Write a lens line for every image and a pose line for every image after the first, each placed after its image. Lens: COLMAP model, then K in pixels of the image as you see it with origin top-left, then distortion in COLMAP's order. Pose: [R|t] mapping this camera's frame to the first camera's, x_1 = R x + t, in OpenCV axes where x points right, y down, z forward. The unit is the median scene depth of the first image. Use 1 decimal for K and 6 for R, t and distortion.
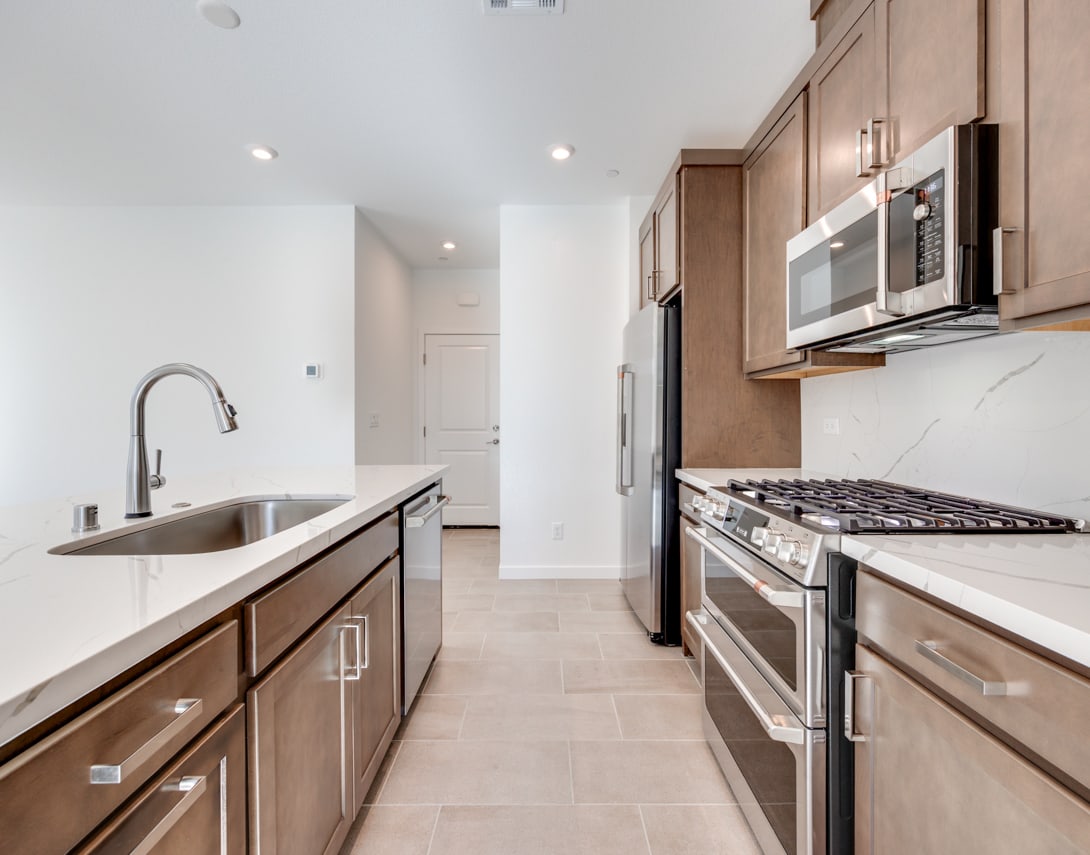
lens RADIAL K [[504.1, 0, 536.7], [0, 504.1, 412.3], [0, 0, 1]] dist [-0.000328, 0.000132]
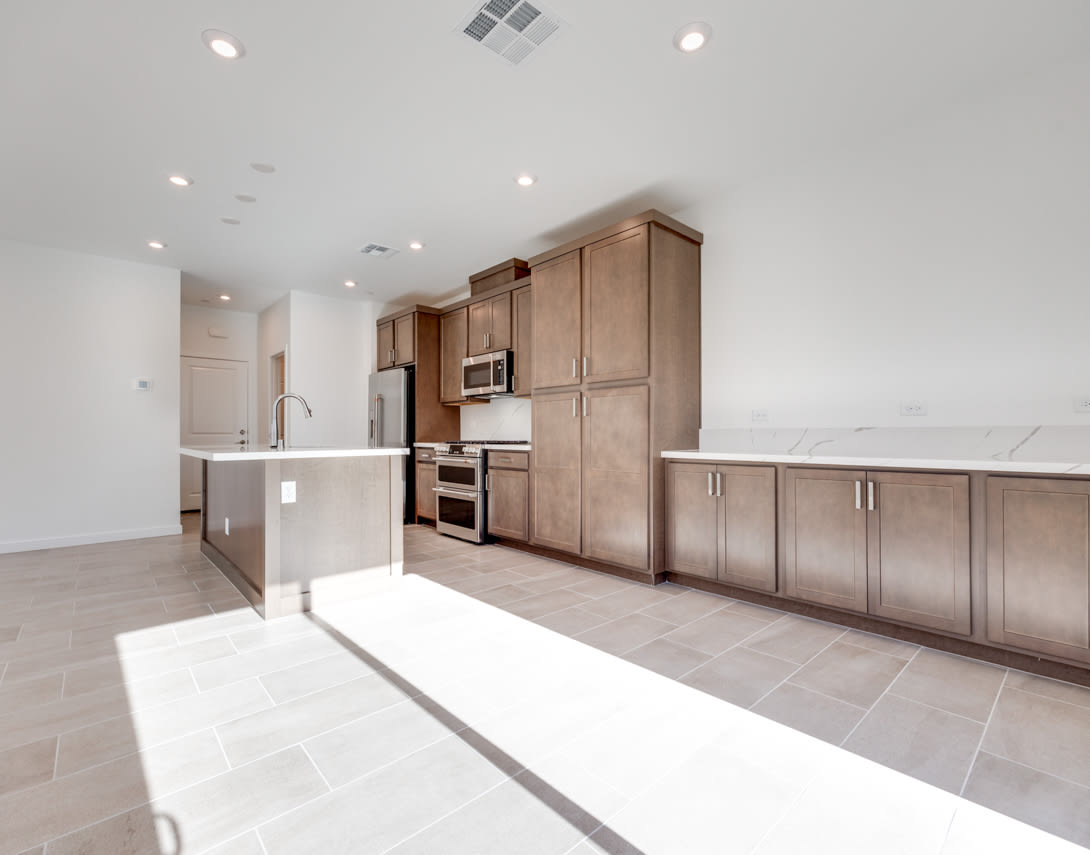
lens RADIAL K [[504.1, 0, 536.2], [0, 504.1, 428.5], [0, 0, 1]] dist [-0.000328, 0.000132]
pose [[0.742586, 0.007570, 0.669708, -0.868511], [-0.002945, 0.999963, -0.008037, 0.066049], [-0.669744, 0.003996, 0.742581, -1.106114]]
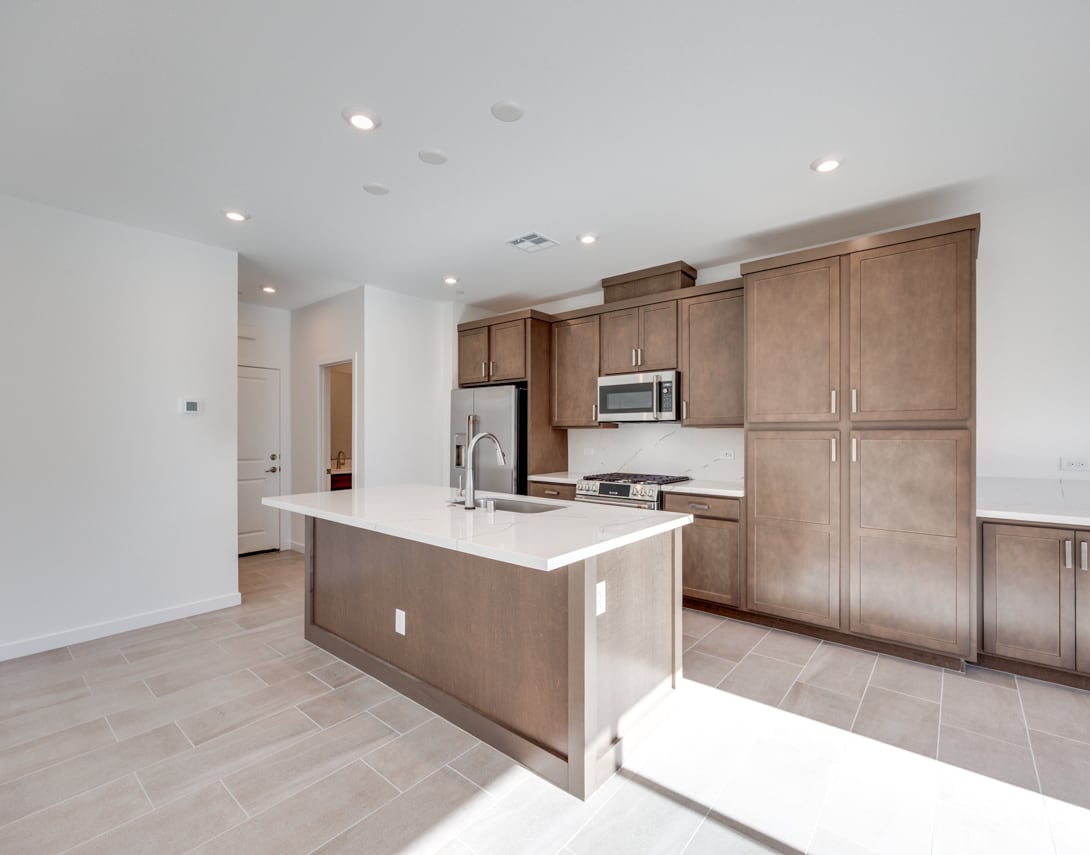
lens RADIAL K [[497.6, 0, 550.2], [0, 497.6, 431.4], [0, 0, 1]] dist [-0.002336, 0.002075]
pose [[0.628294, 0.003912, 0.777966, -1.169162], [-0.005163, 0.999986, -0.000858, -0.055234], [-0.777959, -0.003478, 0.628305, -0.259548]]
